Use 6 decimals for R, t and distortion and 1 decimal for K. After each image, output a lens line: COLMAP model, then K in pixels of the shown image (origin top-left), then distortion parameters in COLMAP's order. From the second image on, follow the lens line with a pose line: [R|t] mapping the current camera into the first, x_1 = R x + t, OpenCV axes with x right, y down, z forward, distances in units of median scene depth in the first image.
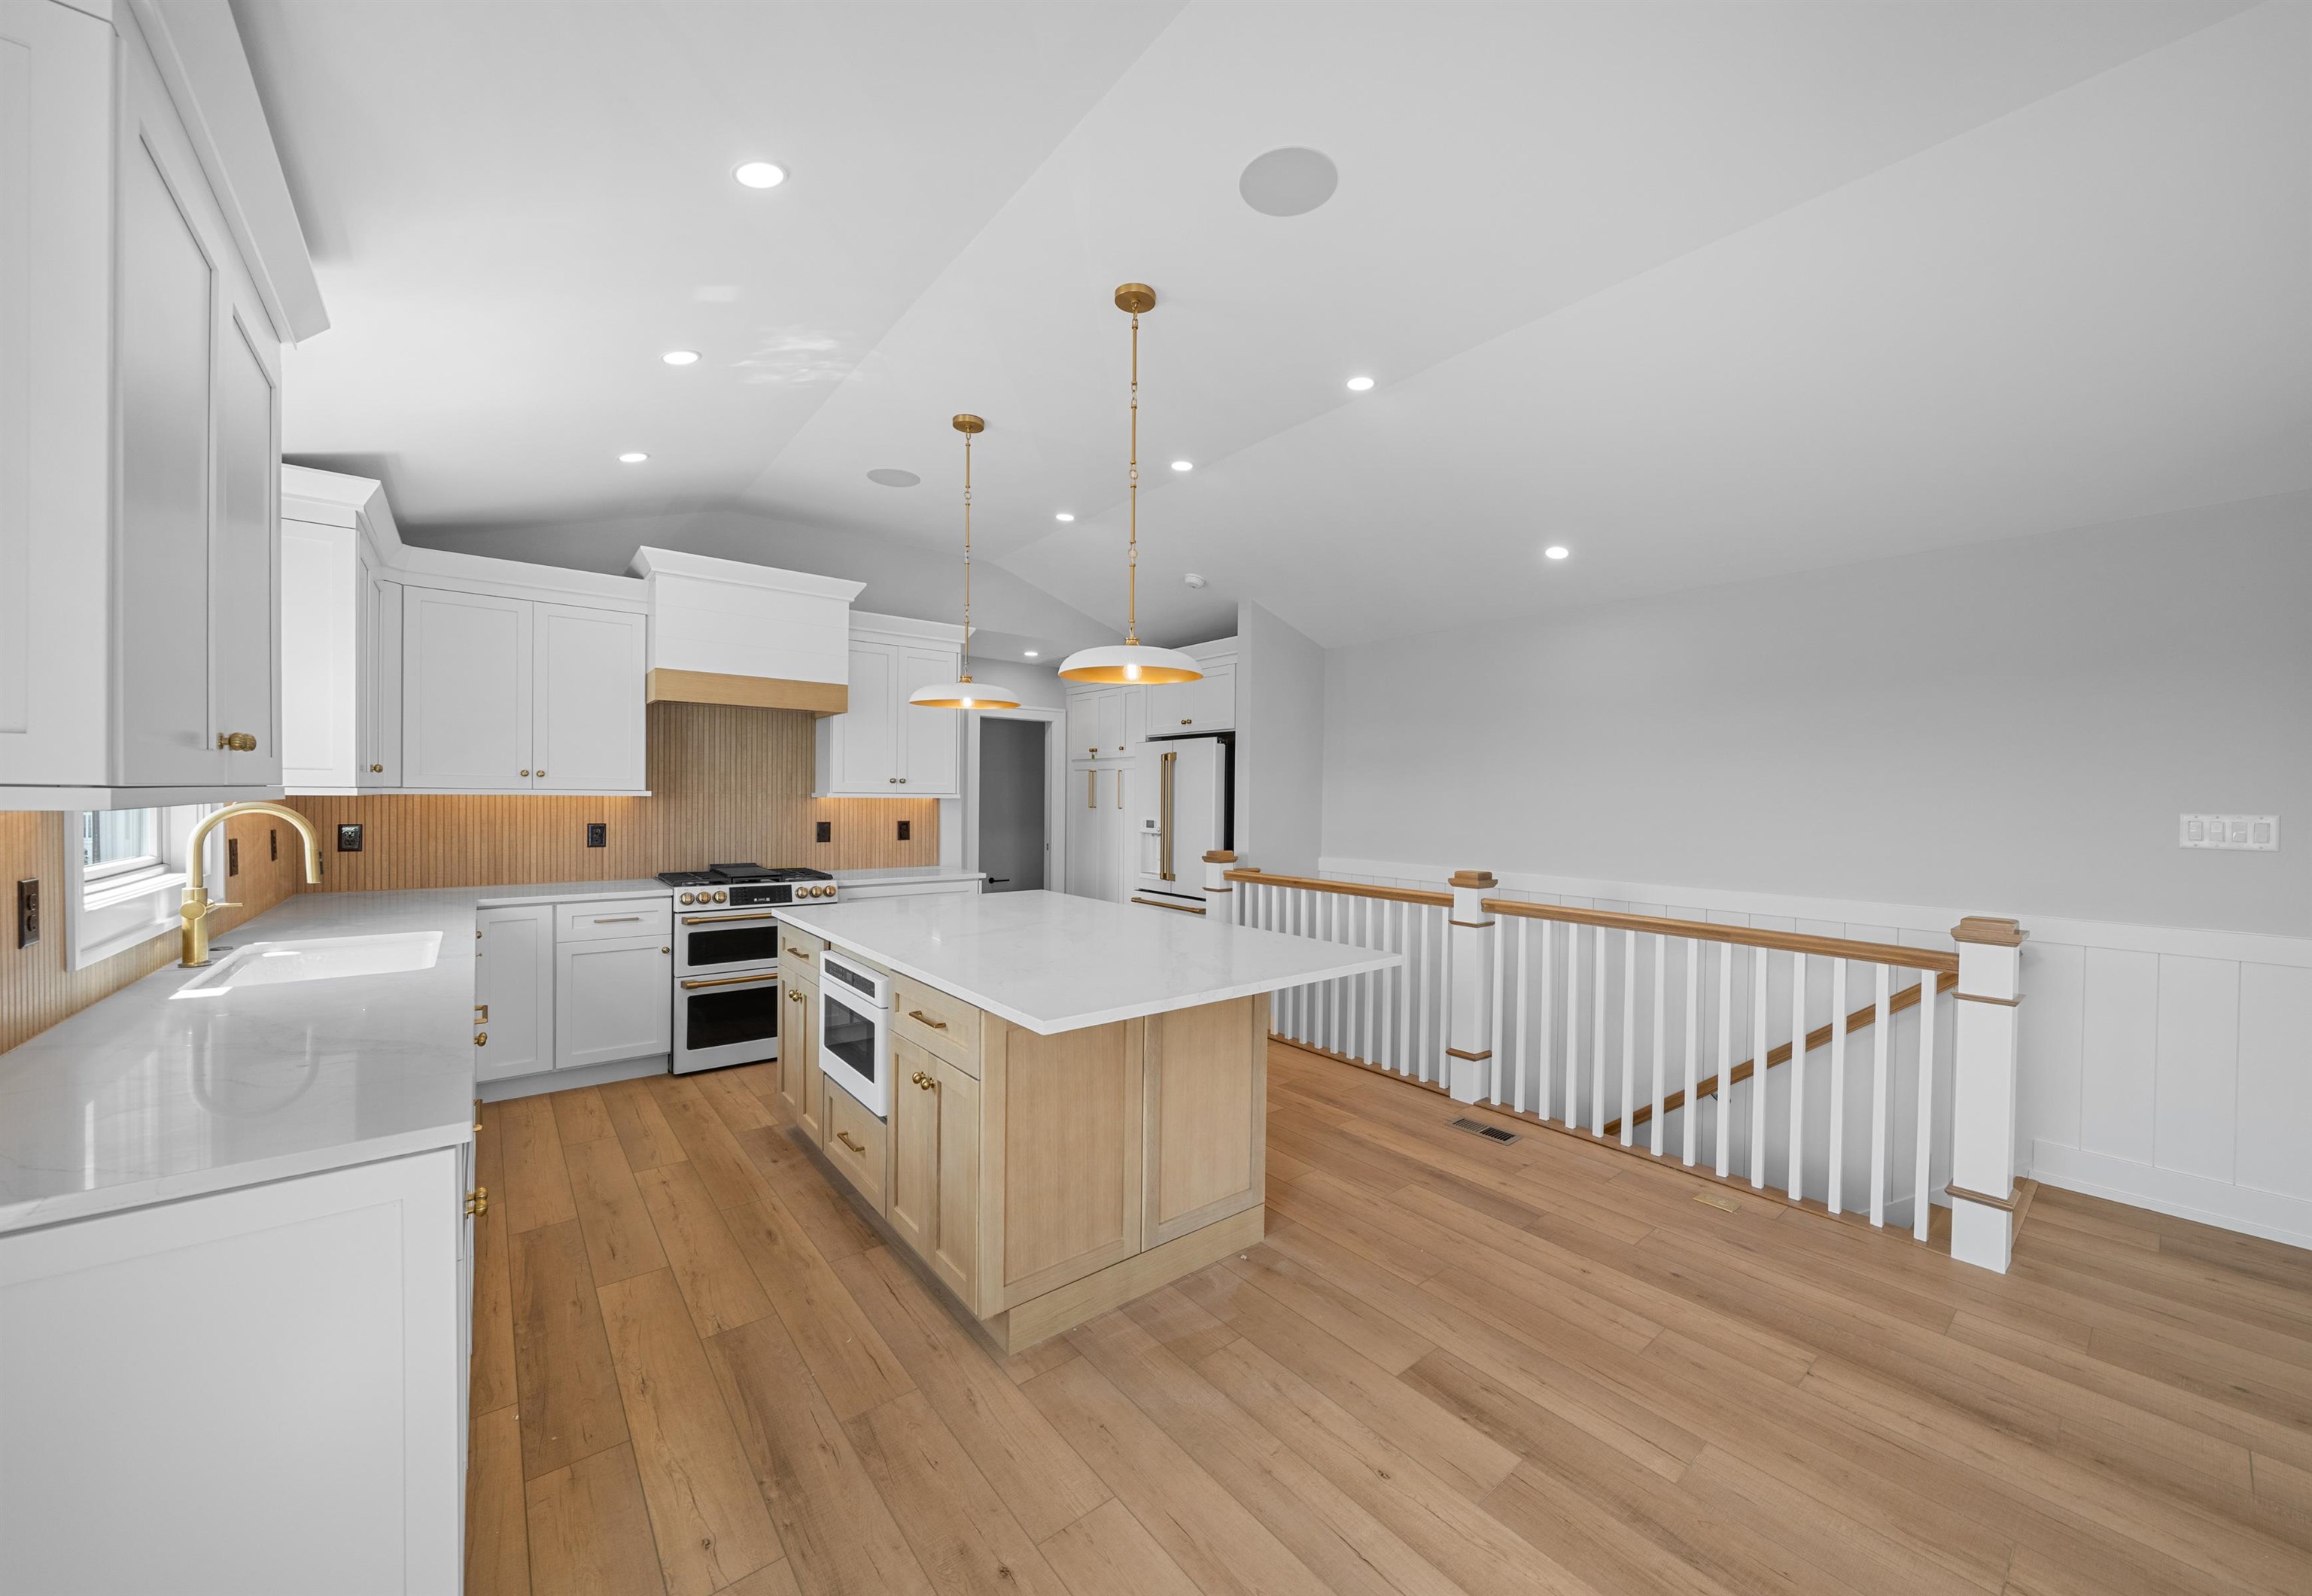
lens RADIAL K [[843.5, 0, 1167.0], [0, 843.5, 811.0], [0, 0, 1]] dist [-0.000308, -0.000455]
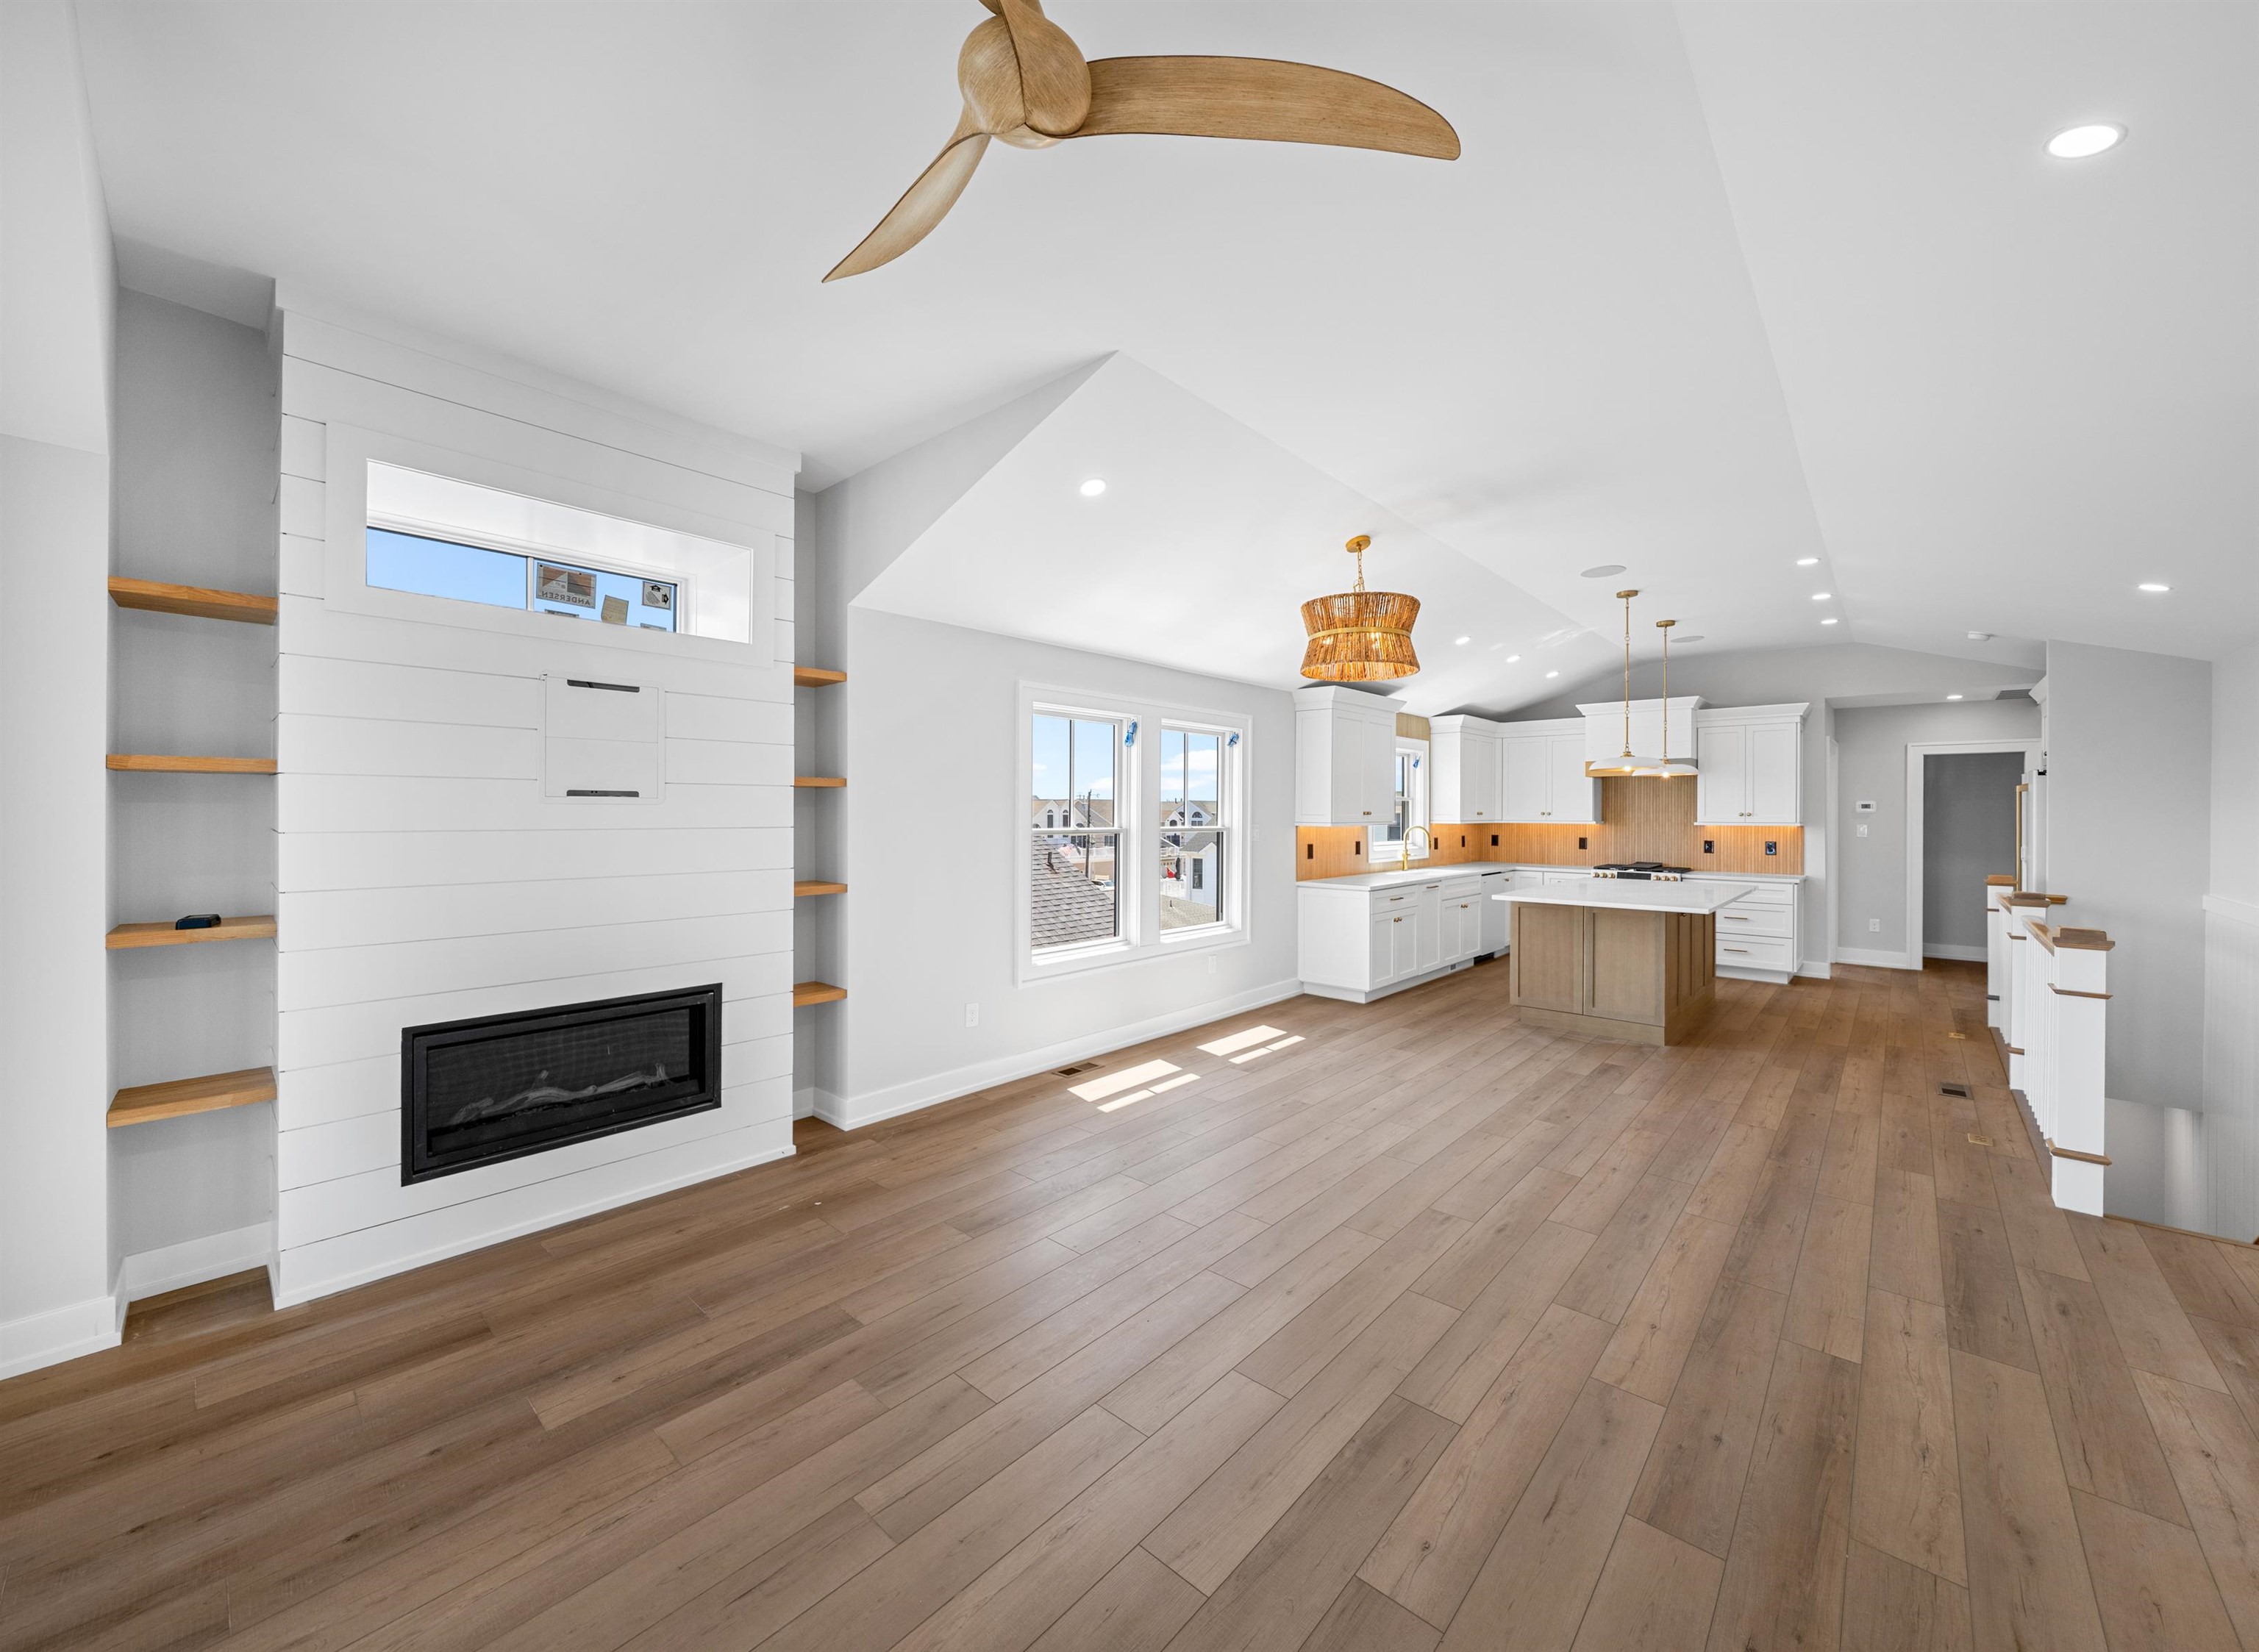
lens RADIAL K [[855.6, 0, 1161.1], [0, 855.6, 798.9], [0, 0, 1]] dist [-0.002245, -0.000043]
pose [[0.151726, -0.027565, -0.988038, 1.277420], [-0.020000, 0.999321, -0.030951, 0.005866], [0.988220, 0.024457, 0.151072, -0.327481]]
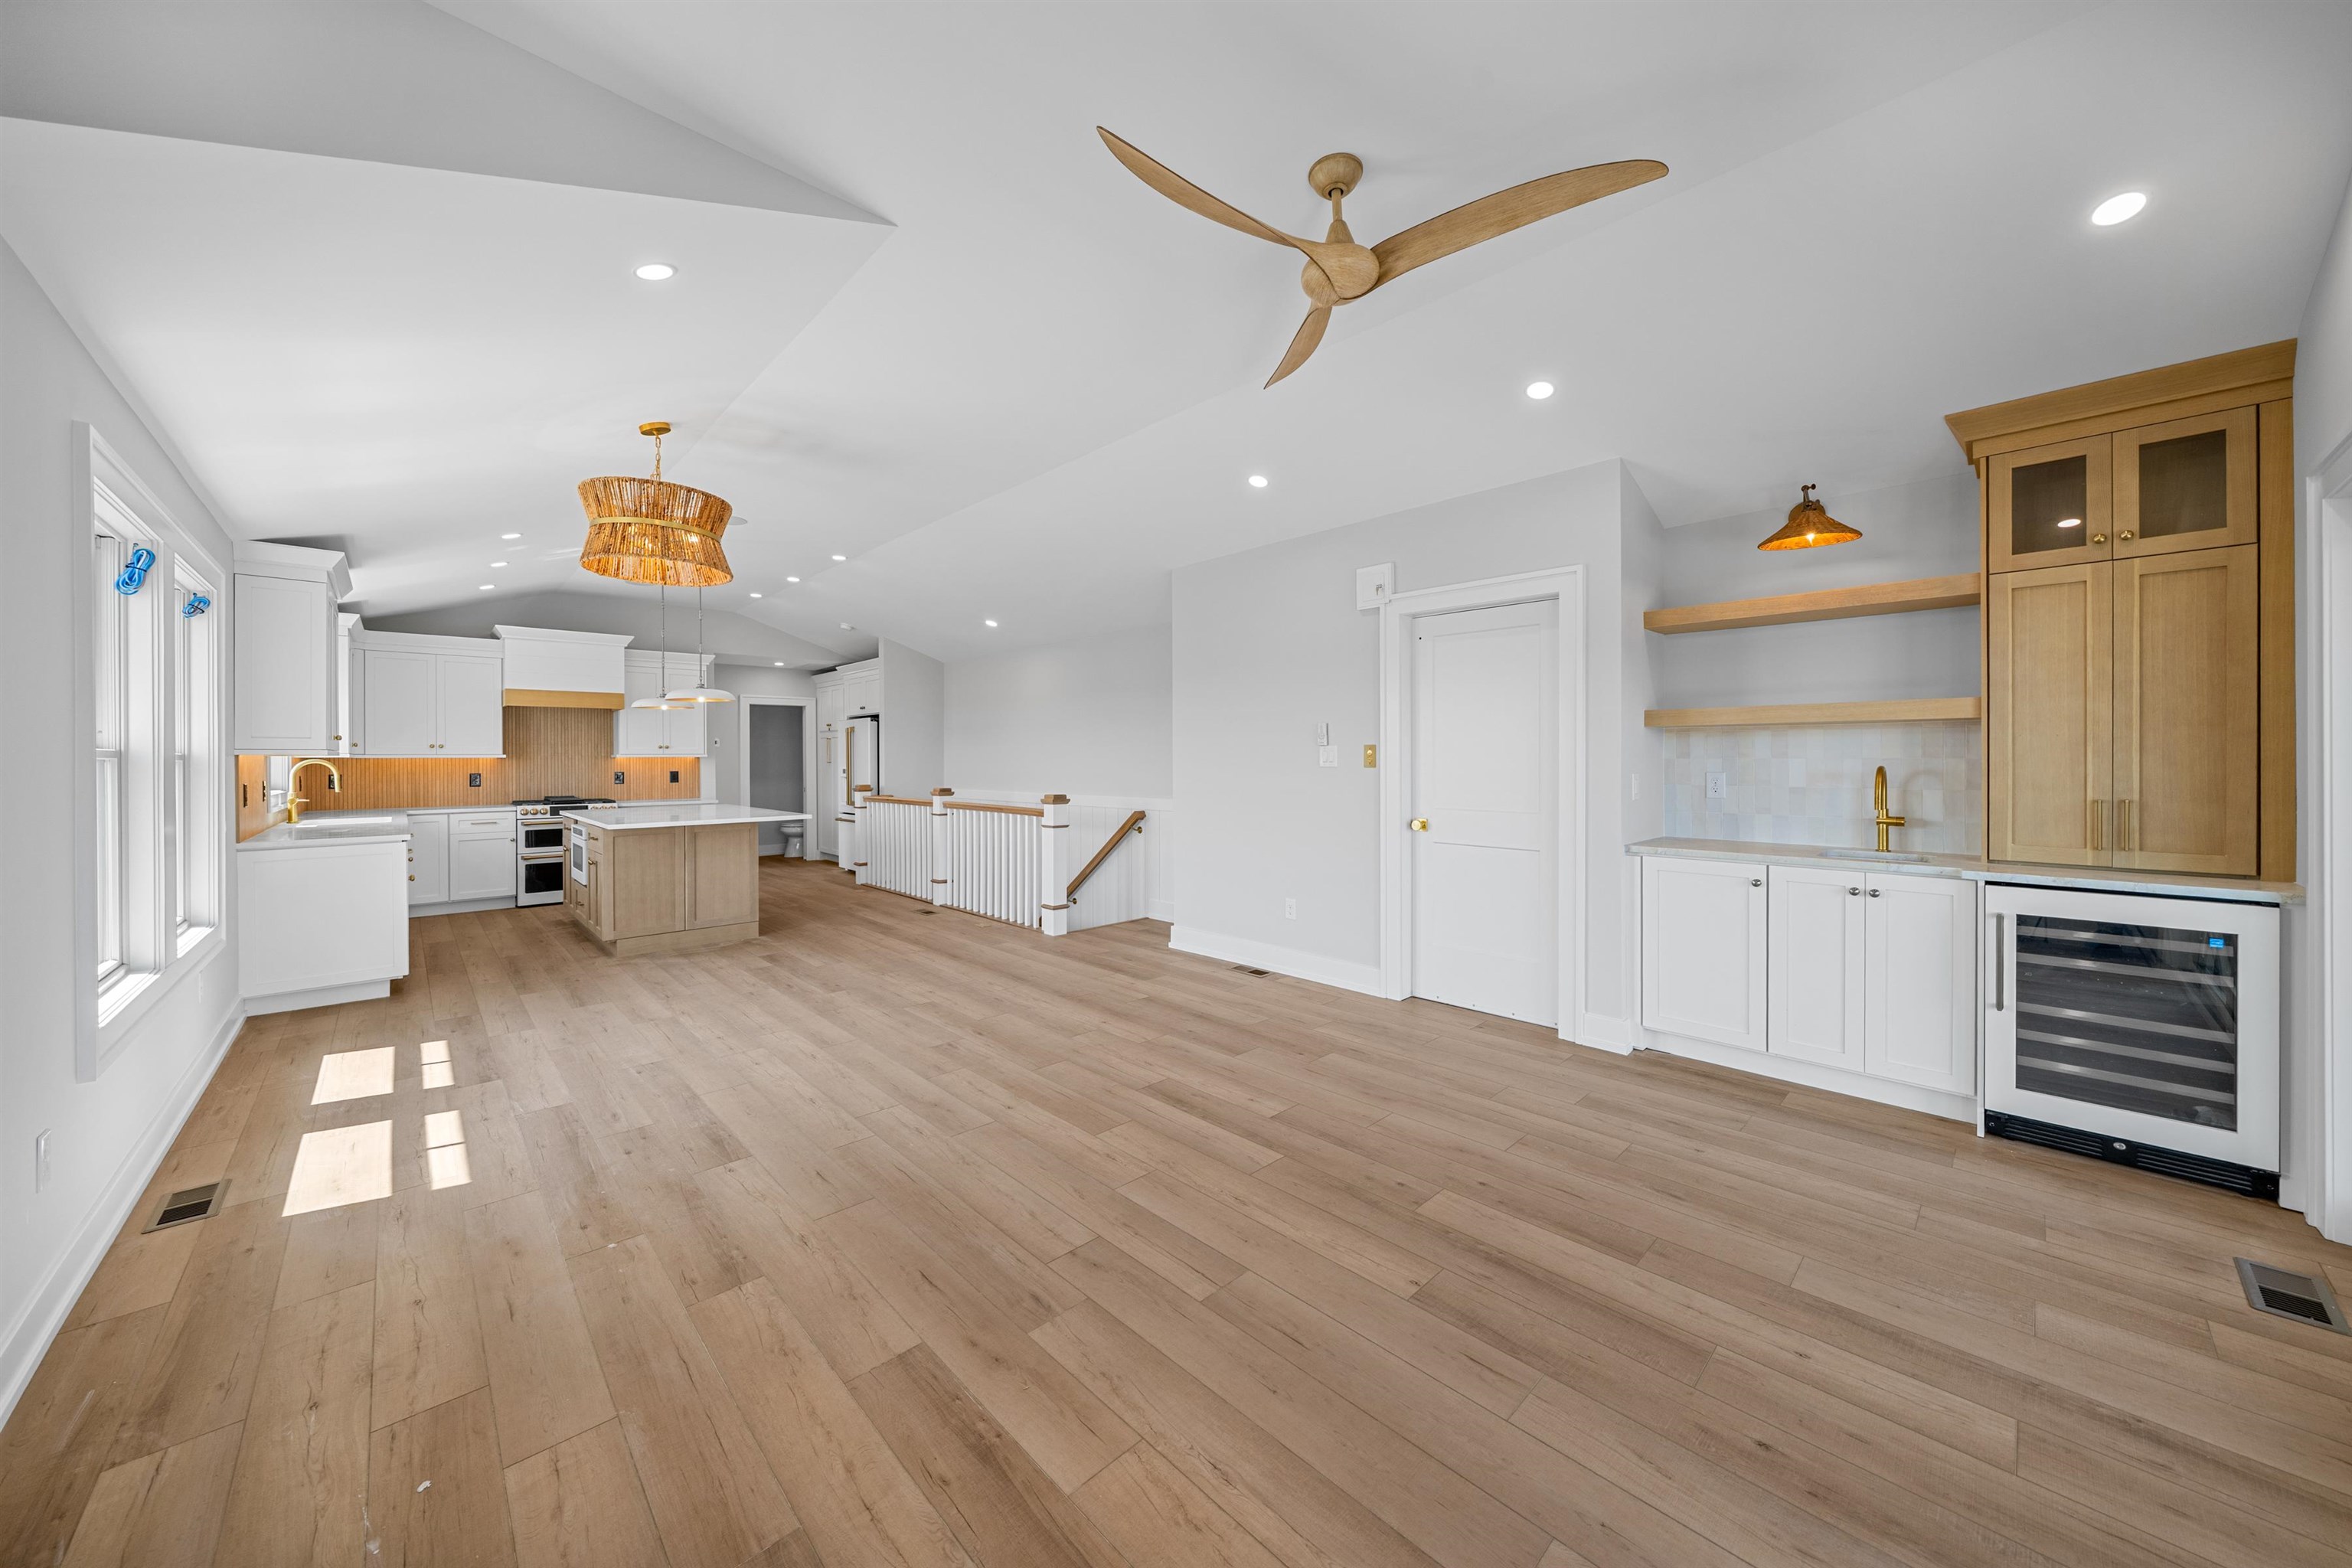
lens RADIAL K [[836.3, 0, 1170.8], [0, 836.3, 762.7], [0, 0, 1]] dist [-0.000841, -0.000199]
pose [[0.997896, -0.019525, 0.061830, 0.741756], [0.020375, 0.999706, -0.013142, 0.048293], [-0.061555, 0.014374, 0.998000, -0.929807]]
